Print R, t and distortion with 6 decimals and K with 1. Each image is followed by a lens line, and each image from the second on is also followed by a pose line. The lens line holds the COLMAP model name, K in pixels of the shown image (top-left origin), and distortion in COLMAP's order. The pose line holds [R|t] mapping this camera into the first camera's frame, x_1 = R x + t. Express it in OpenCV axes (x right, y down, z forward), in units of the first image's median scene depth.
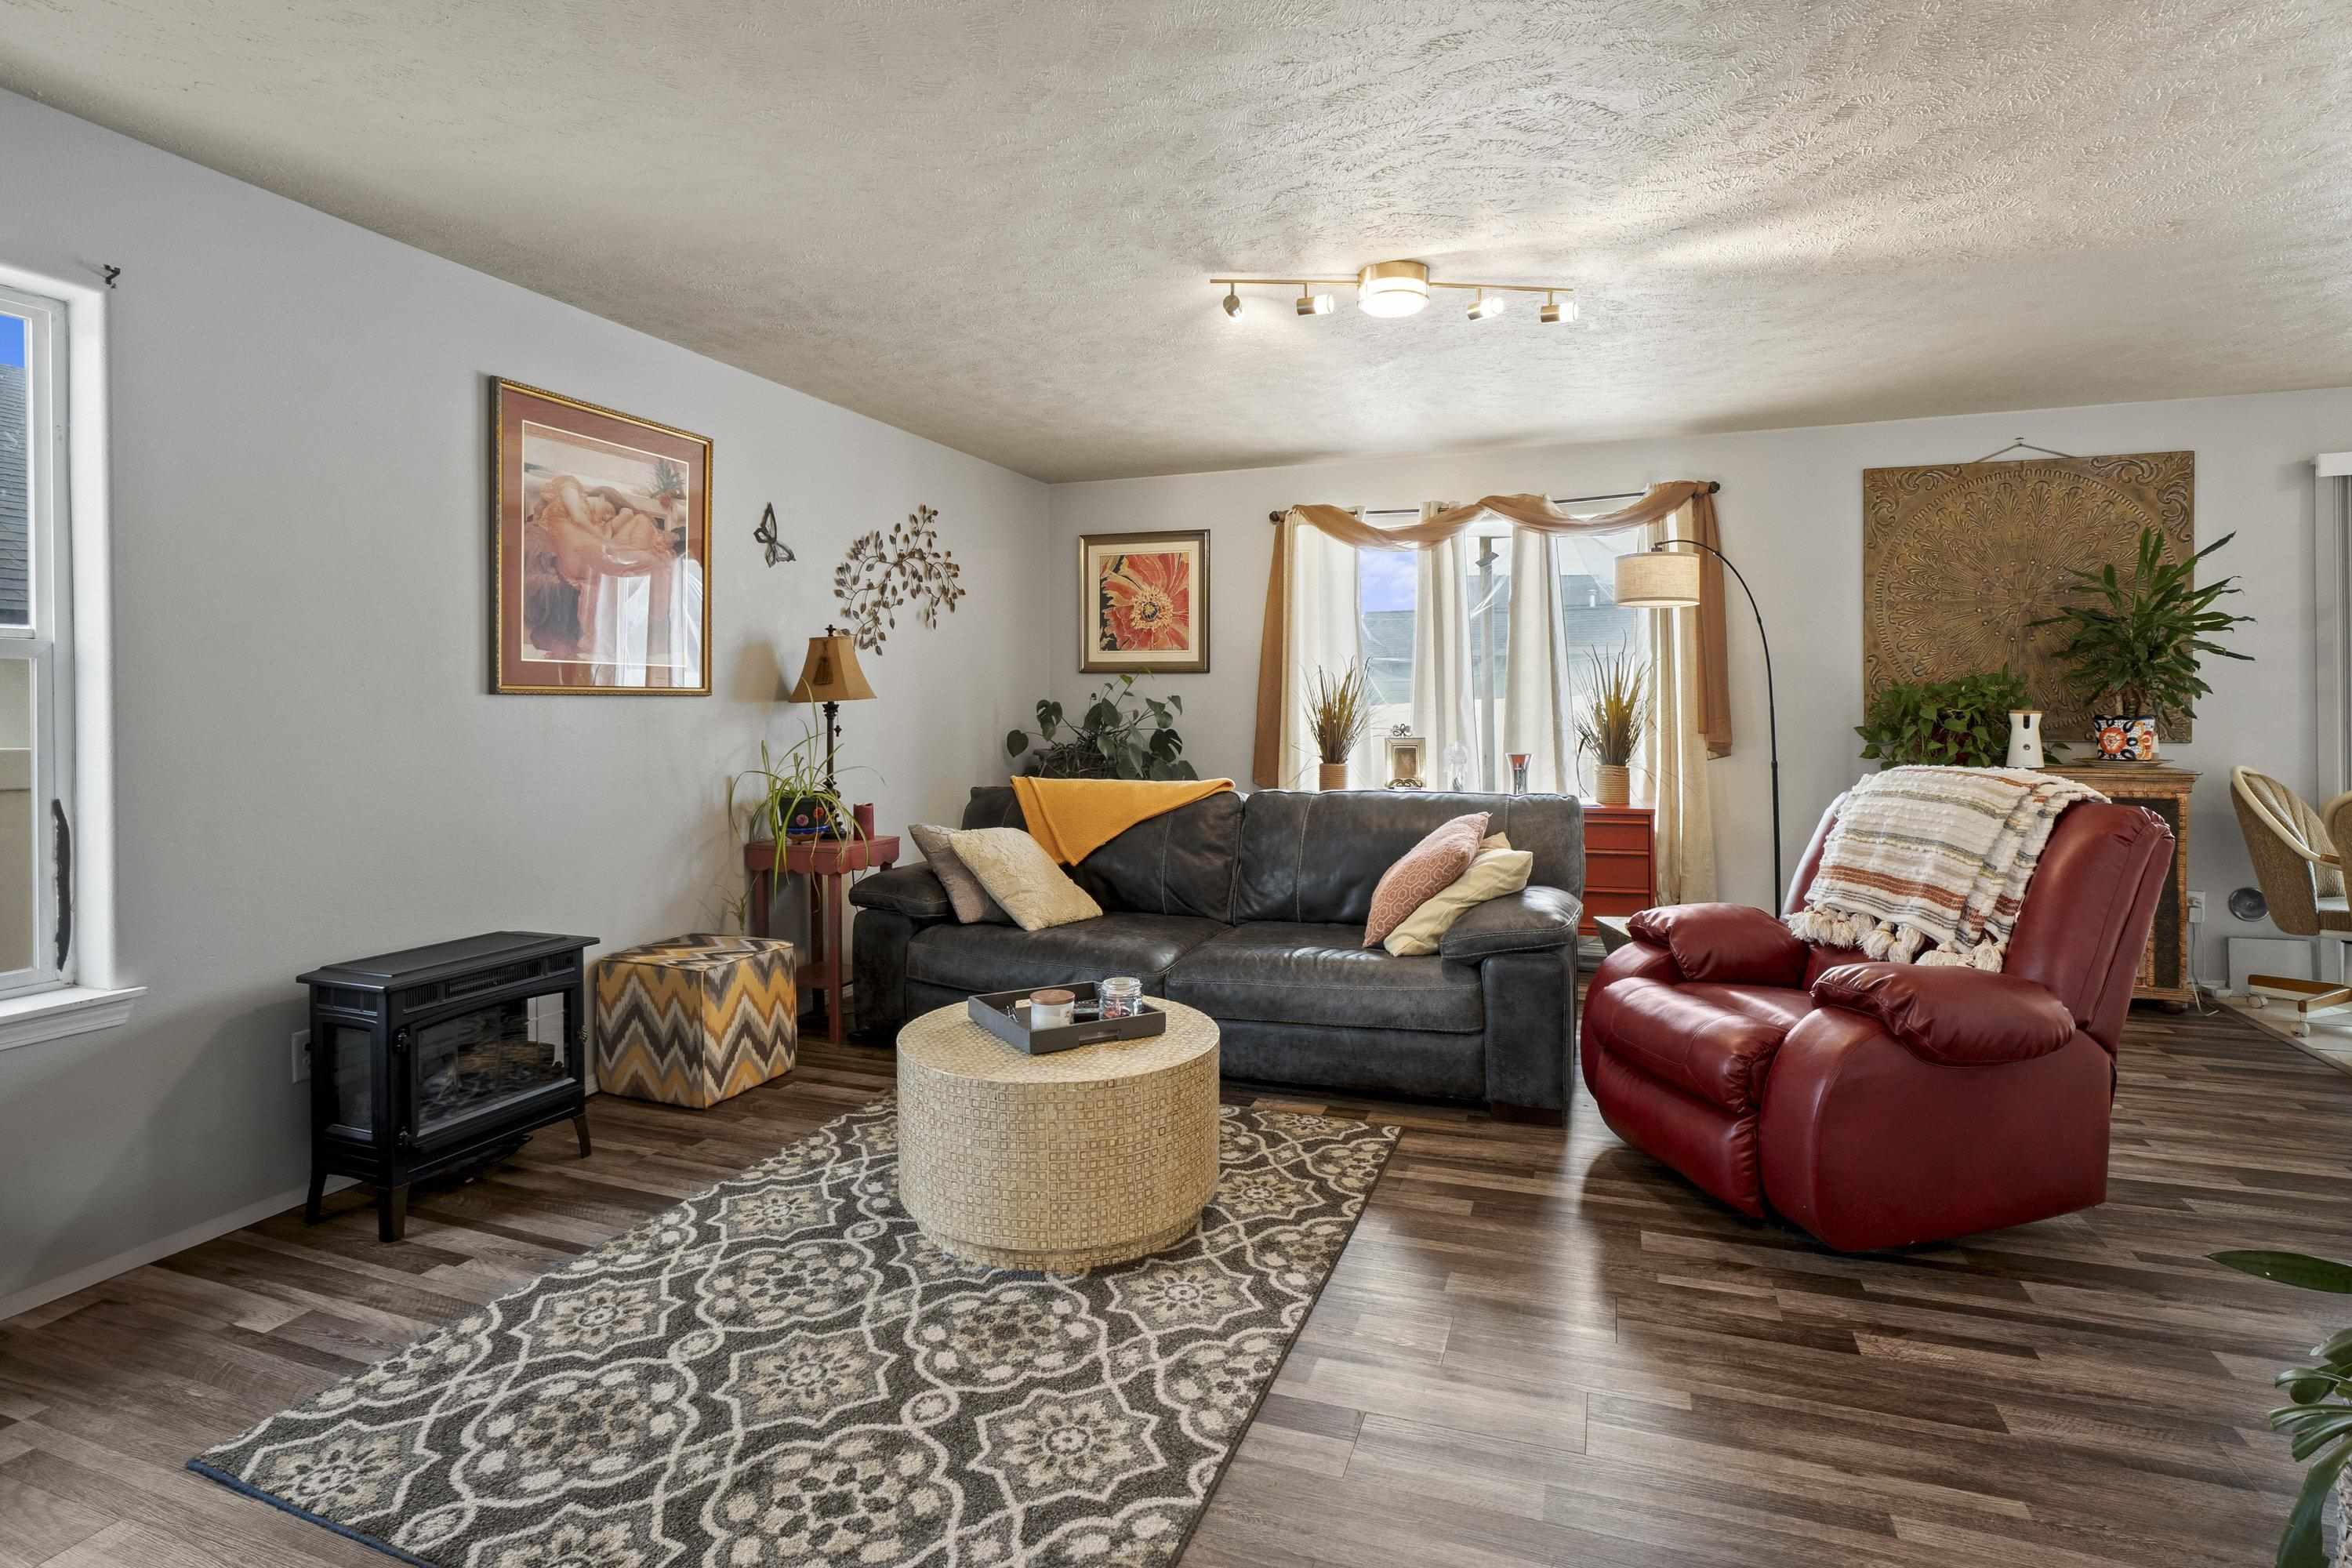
lens RADIAL K [[1173.0, 0, 1176.1], [0, 1173.0, 706.9], [0, 0, 1]] dist [-0.019985, 0.000338]
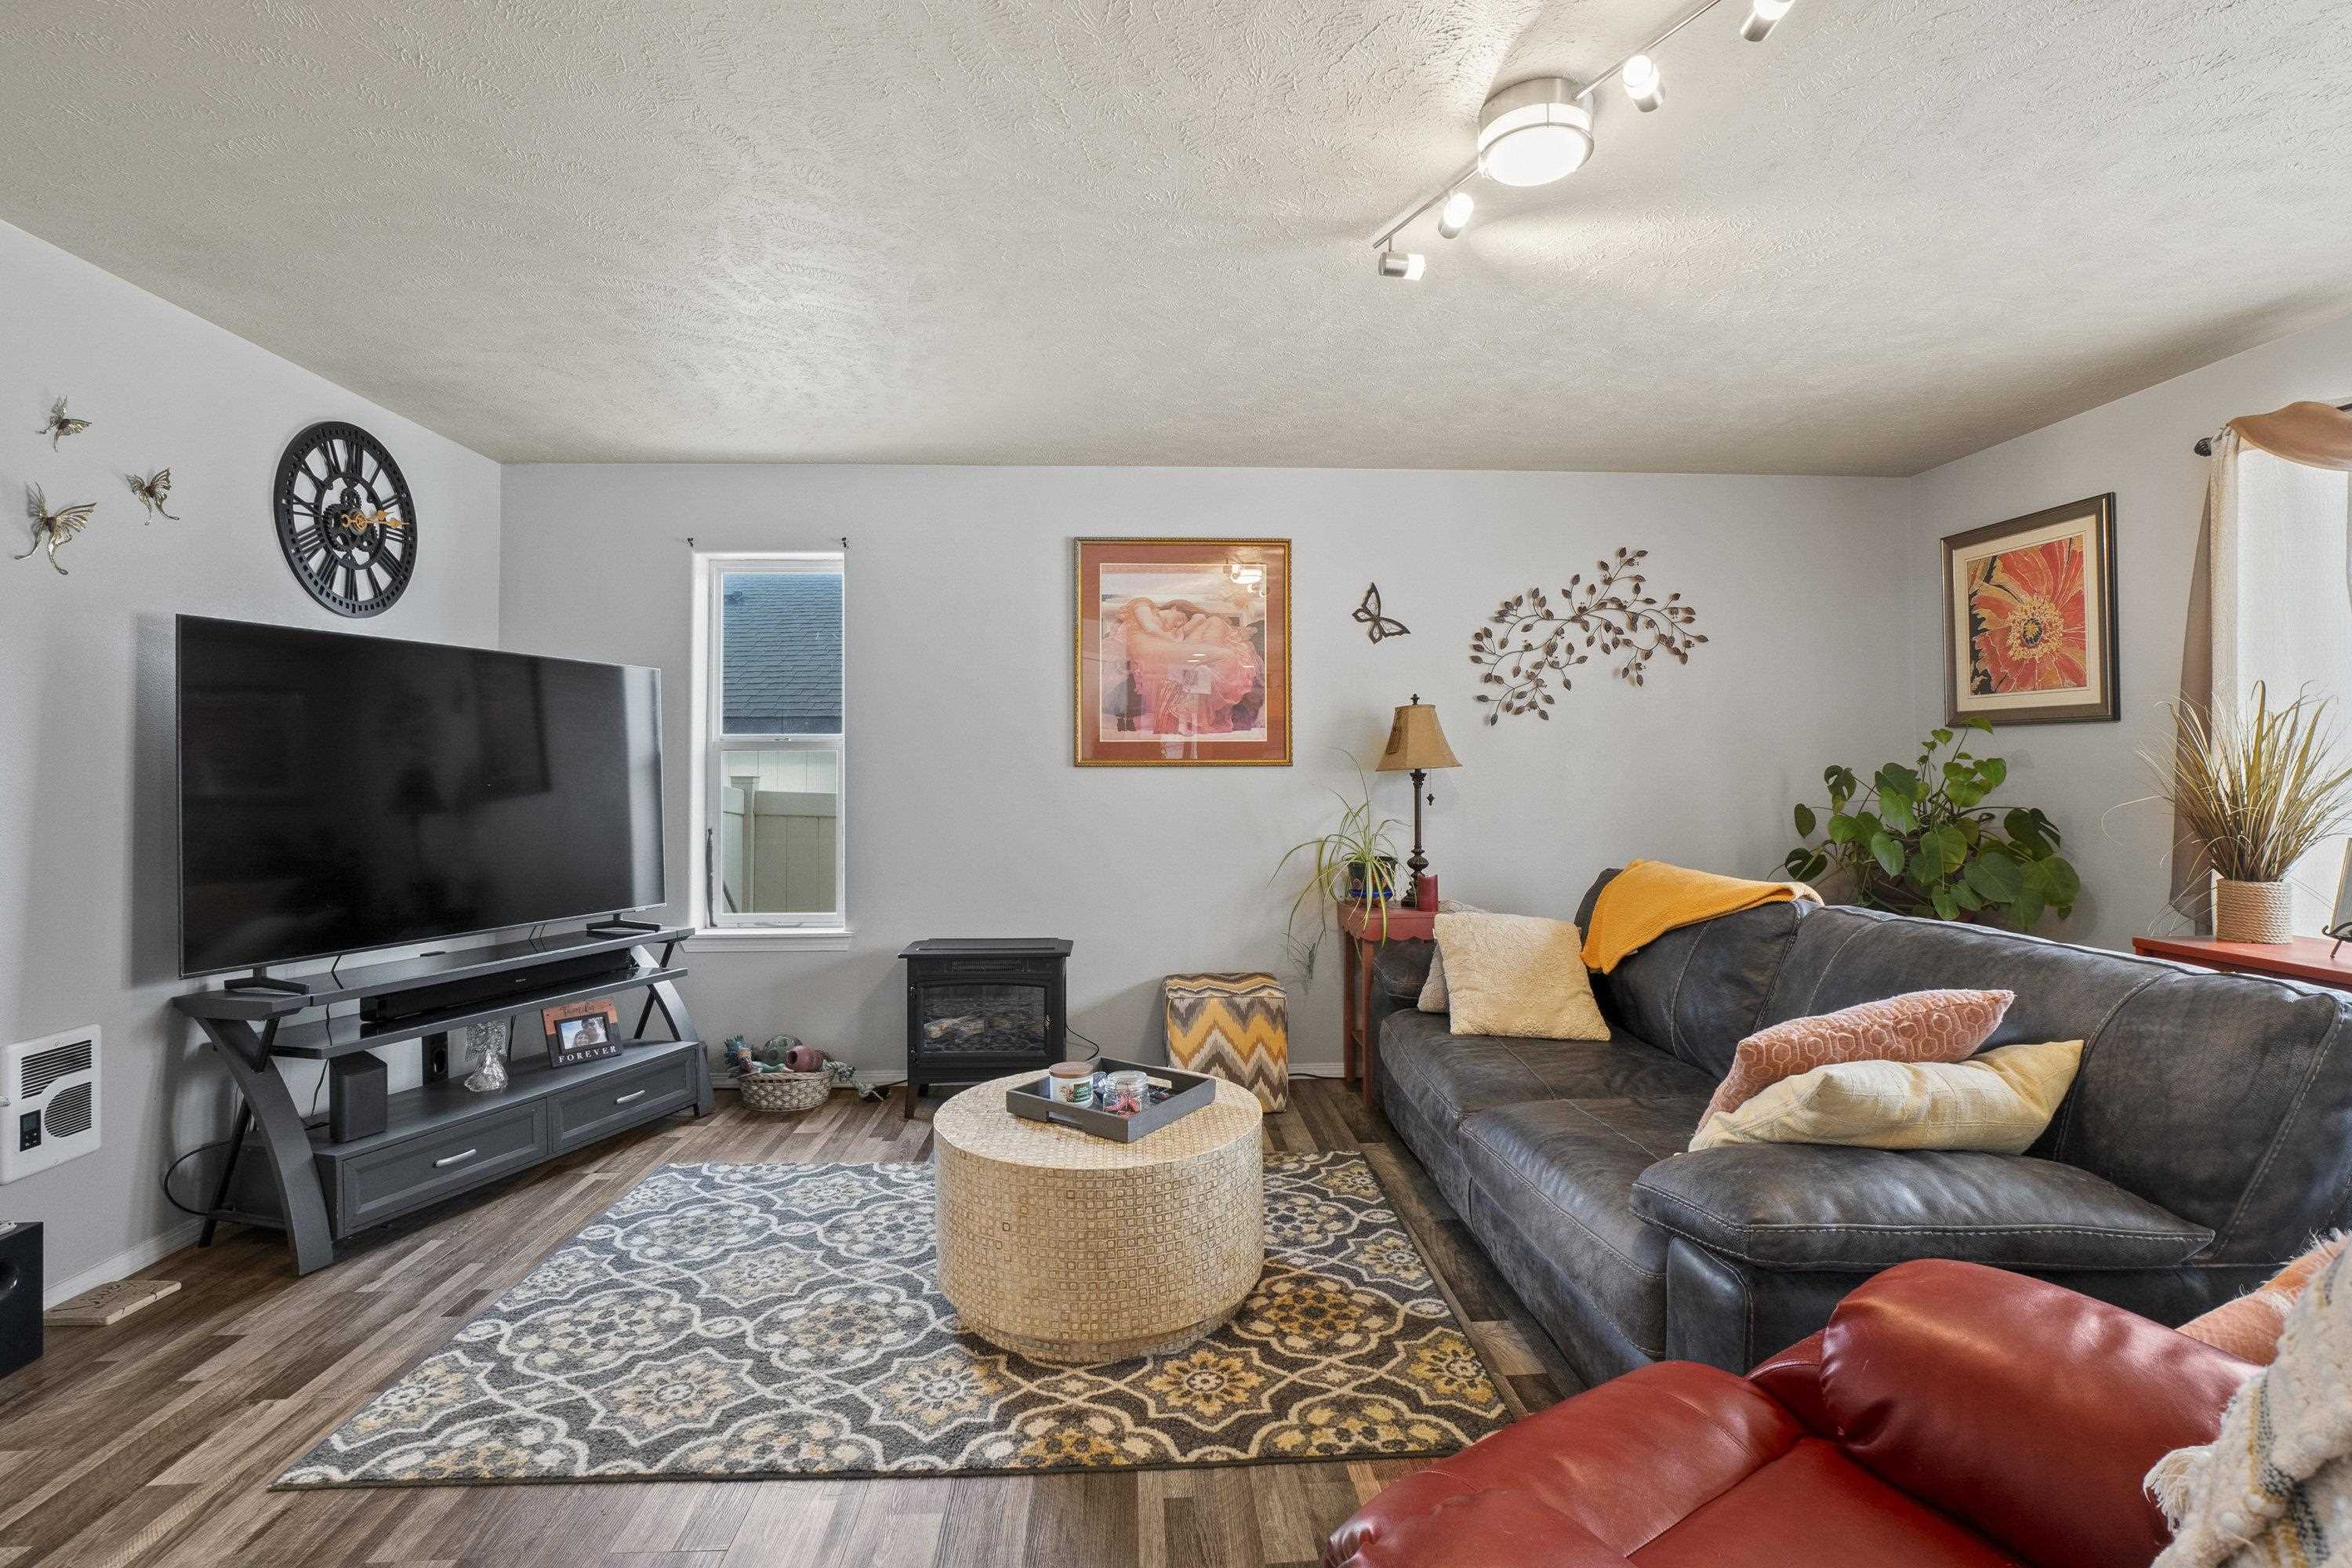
lens RADIAL K [[1099.3, 0, 1189.0], [0, 1099.3, 750.1], [0, 0, 1]] dist [-0.047162, 0.017614]
pose [[0.402640, -0.018164, -0.915178, 0.577523], [0.000818, 0.999810, -0.019484, -0.004254], [0.915358, 0.007096, 0.402578, 0.521427]]
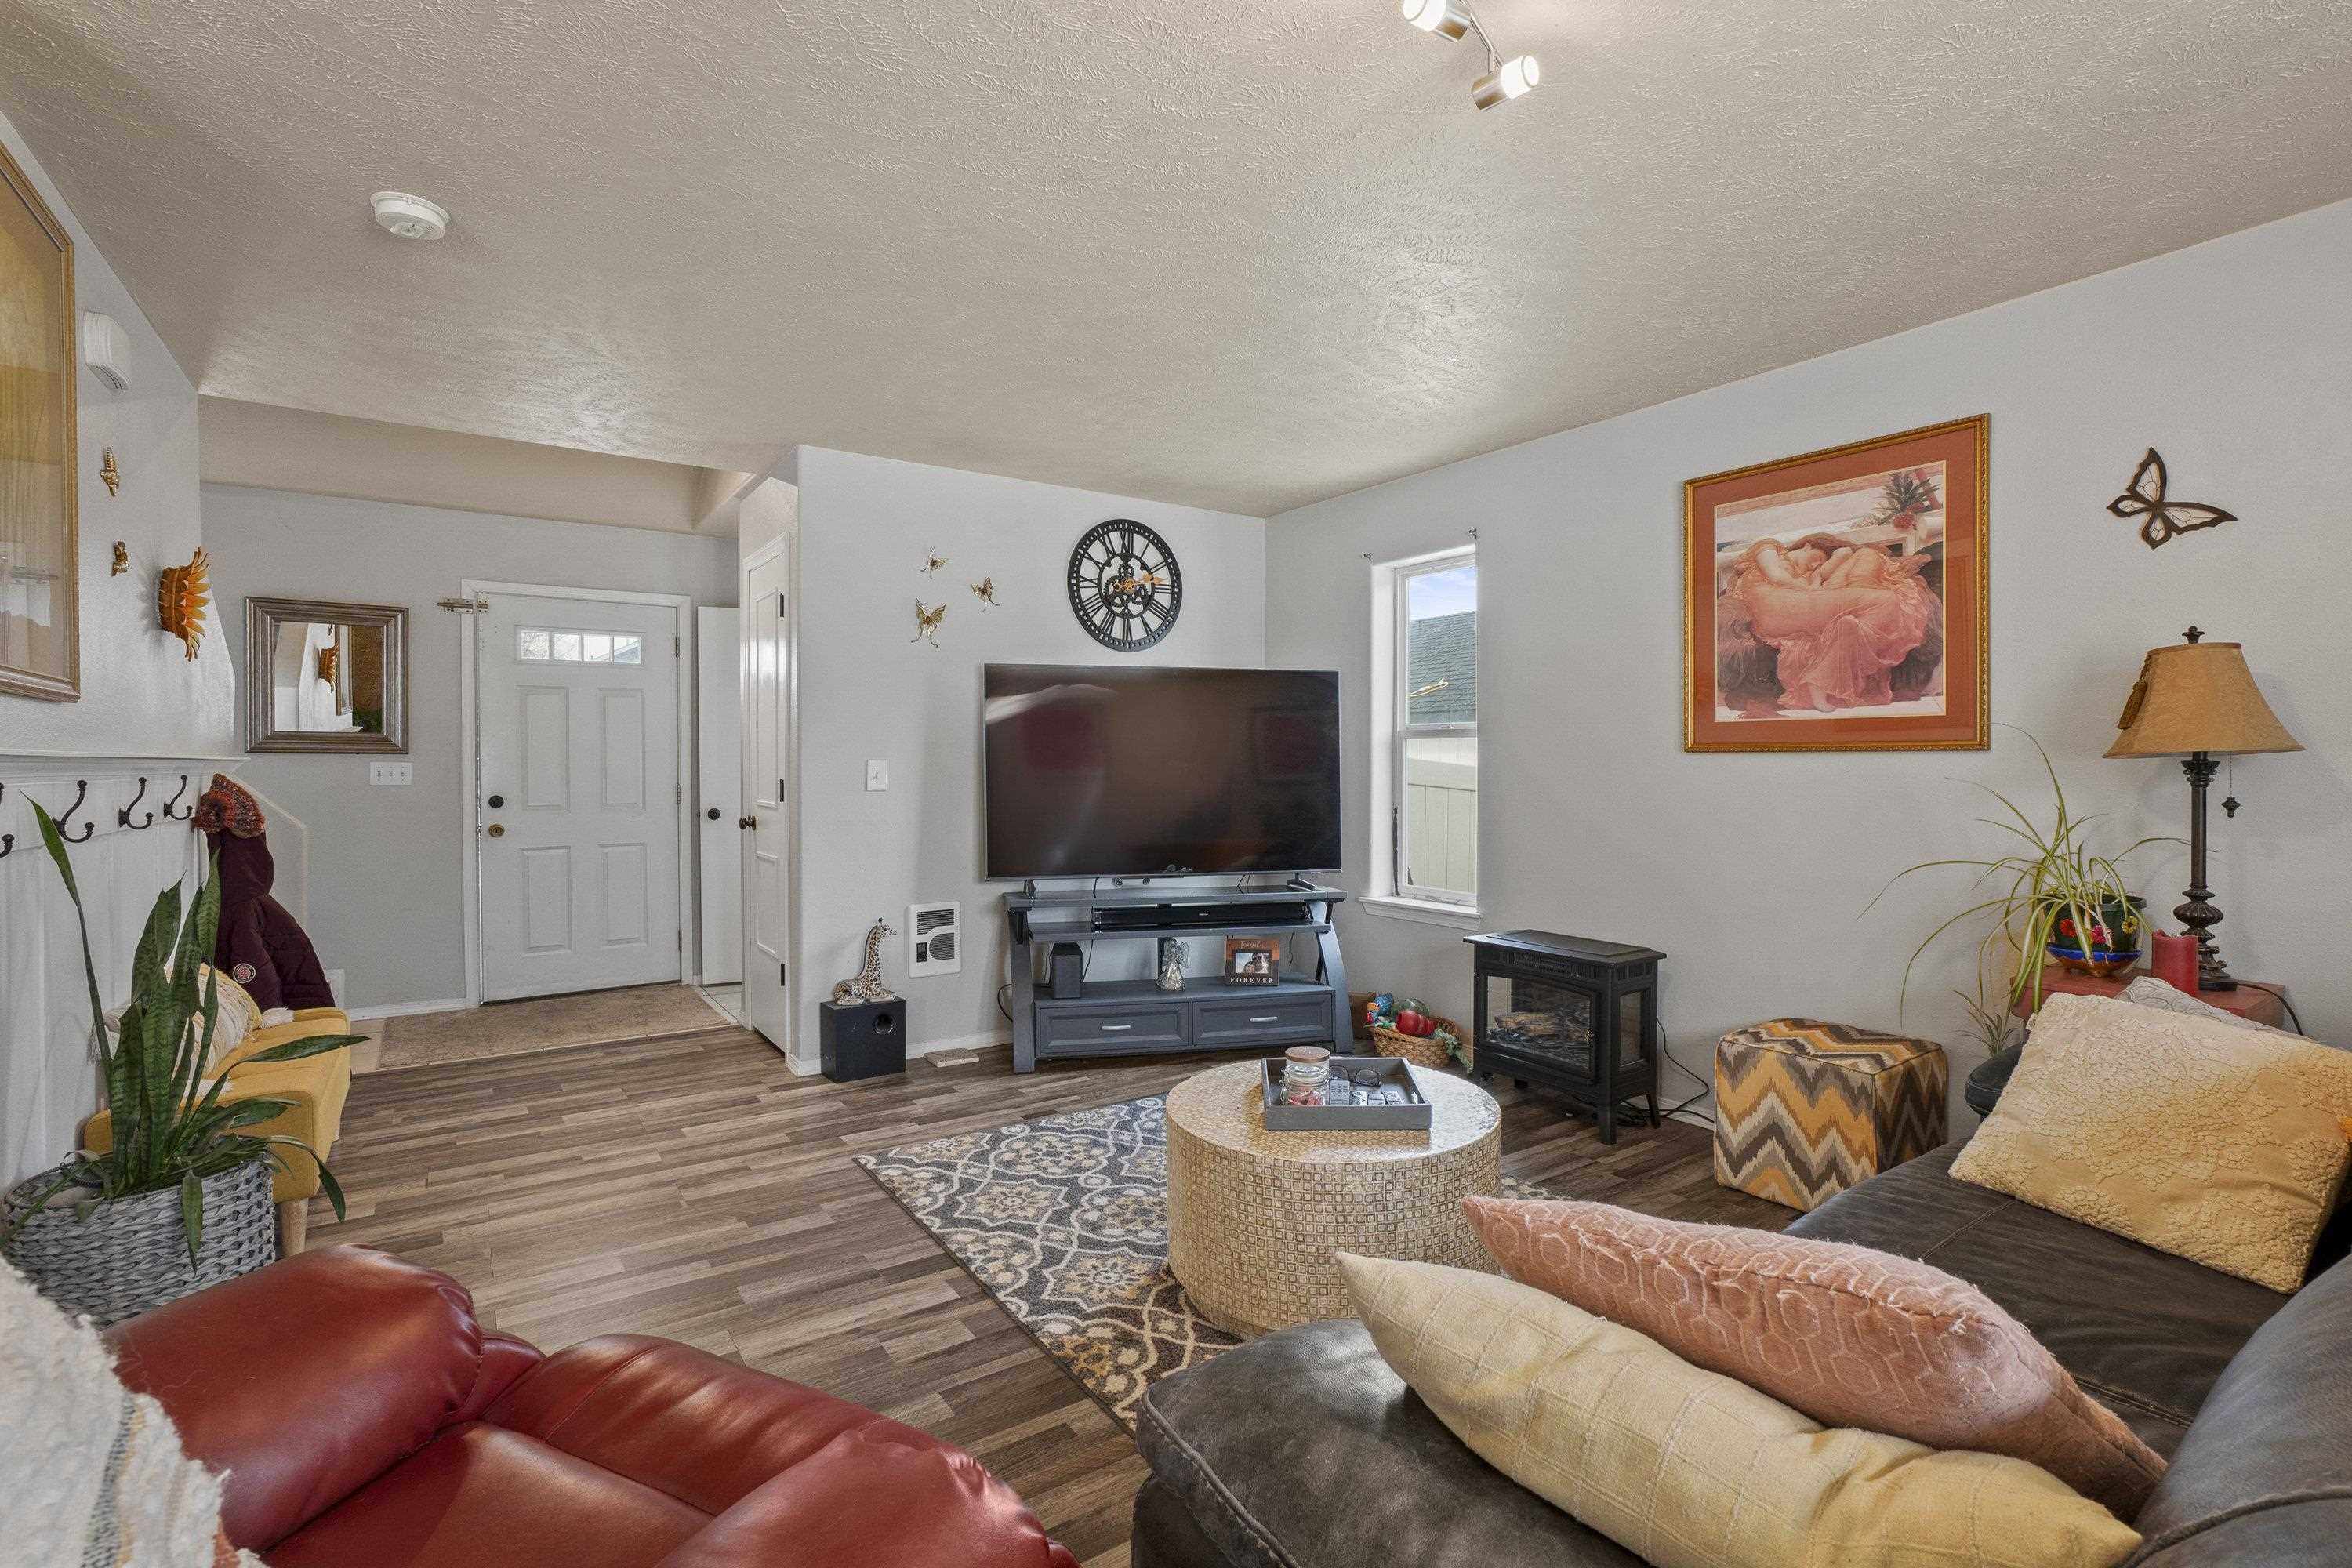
lens RADIAL K [[1075.9, 0, 1173.5], [0, 1075.9, 773.0], [0, 0, 1]] dist [-0.040497, 0.018820]
pose [[-0.576169, 0.011044, -0.817256, 0.516288], [-0.000419, 0.999905, 0.013808, -0.003783], [0.817330, 0.008298, -0.576109, 1.044191]]
